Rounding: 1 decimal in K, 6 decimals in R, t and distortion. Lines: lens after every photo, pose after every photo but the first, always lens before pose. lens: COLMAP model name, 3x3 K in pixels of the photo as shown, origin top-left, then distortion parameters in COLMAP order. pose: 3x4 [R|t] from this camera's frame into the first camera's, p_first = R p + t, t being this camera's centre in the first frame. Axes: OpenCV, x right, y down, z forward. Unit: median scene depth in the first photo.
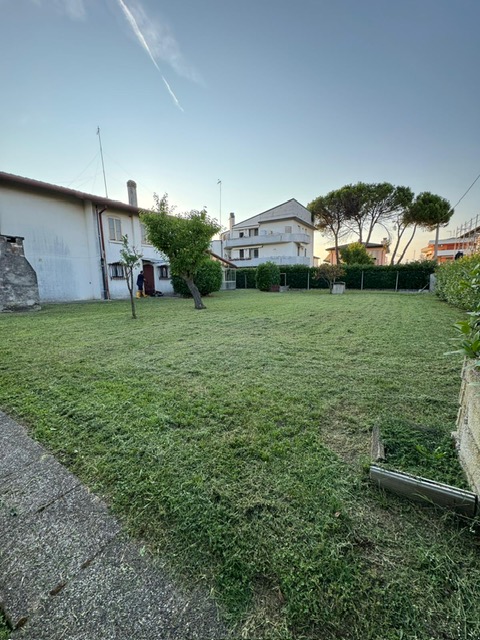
lens RADIAL K [[255.6, 0, 239.2], [0, 255.6, 321.5], [0, 0, 1]] dist [-0.002391, 0.000137]
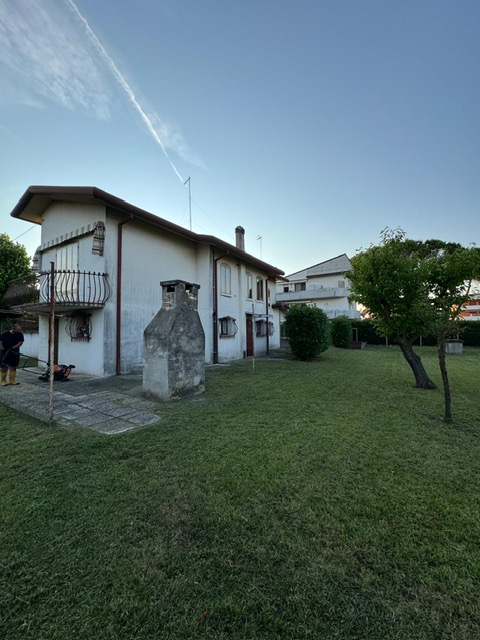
lens RADIAL K [[255.6, 0, 238.4], [0, 255.6, 322.4], [0, 0, 1]] dist [-0.002391, 0.000137]
pose [[0.999927, -0.000272, 0.012077, -0.204105], [0.002741, 0.978777, -0.204911, -0.023986], [-0.011765, 0.204929, 0.978706, 0.098920]]
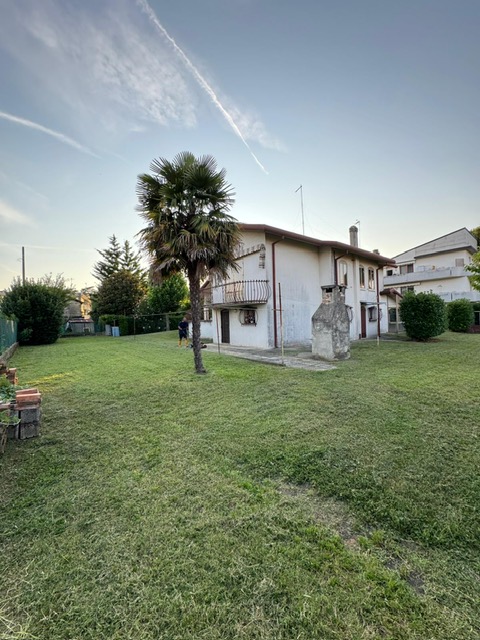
lens RADIAL K [[255.6, 0, 237.1], [0, 255.6, 319.1], [0, 0, 1]] dist [-0.002391, 0.000137]
pose [[0.948954, -0.020610, -0.314741, -0.254667], [-0.032823, 0.985993, -0.163528, -0.004631], [0.313703, 0.165511, 0.934985, -0.012907]]
